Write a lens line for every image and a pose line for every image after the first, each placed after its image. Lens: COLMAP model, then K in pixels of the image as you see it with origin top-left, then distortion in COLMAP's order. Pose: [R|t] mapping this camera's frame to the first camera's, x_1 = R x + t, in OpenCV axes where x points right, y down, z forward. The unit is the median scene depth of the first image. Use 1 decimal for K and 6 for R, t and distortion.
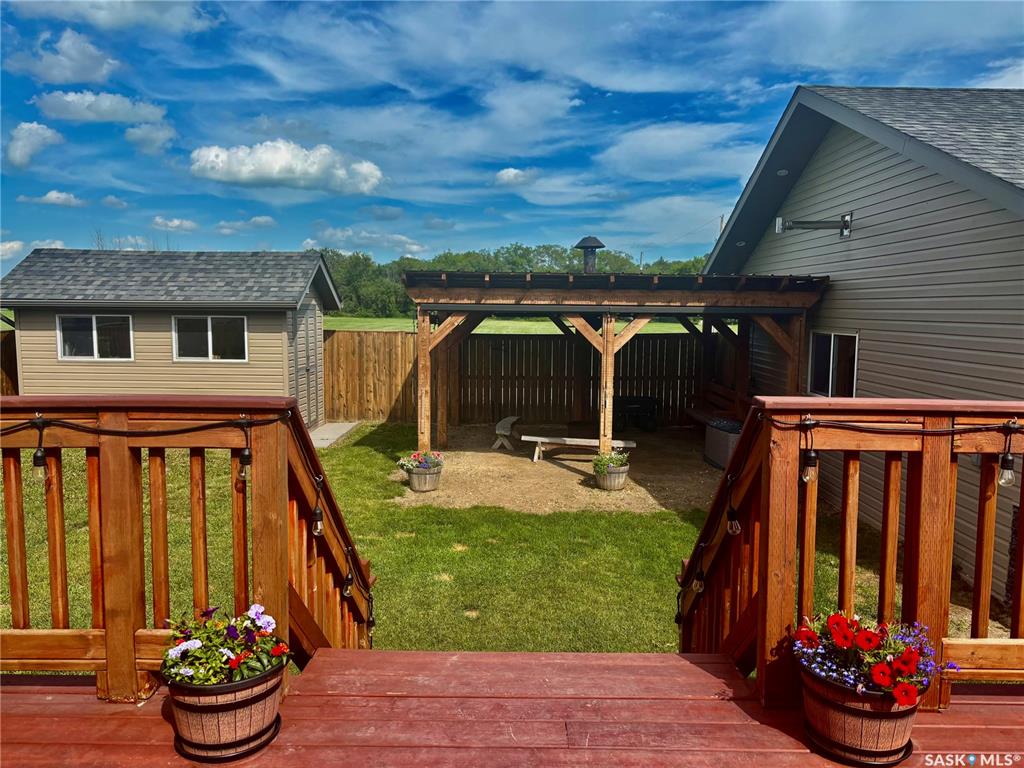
lens RADIAL K [[757.3, 0, 512.0], [0, 757.3, 384.0], [0, 0, 1]] dist [0.000126, -0.003698]
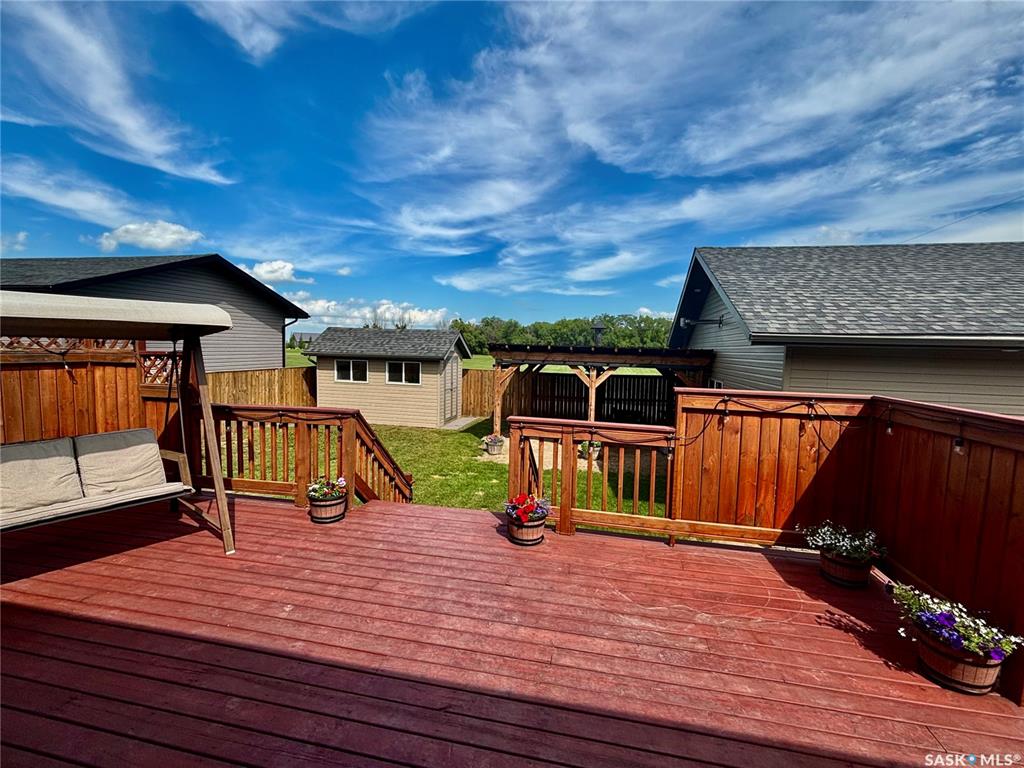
lens RADIAL K [[450.6, 0, 512.0], [0, 450.6, 384.0], [0, 0, 1]] dist [0.001370, 0.000083]
pose [[0.980028, 0.029133, -0.196714, 0.209229], [-0.034633, 0.999098, -0.024574, -0.019761], [0.195820, 0.030896, 0.980153, -0.200998]]
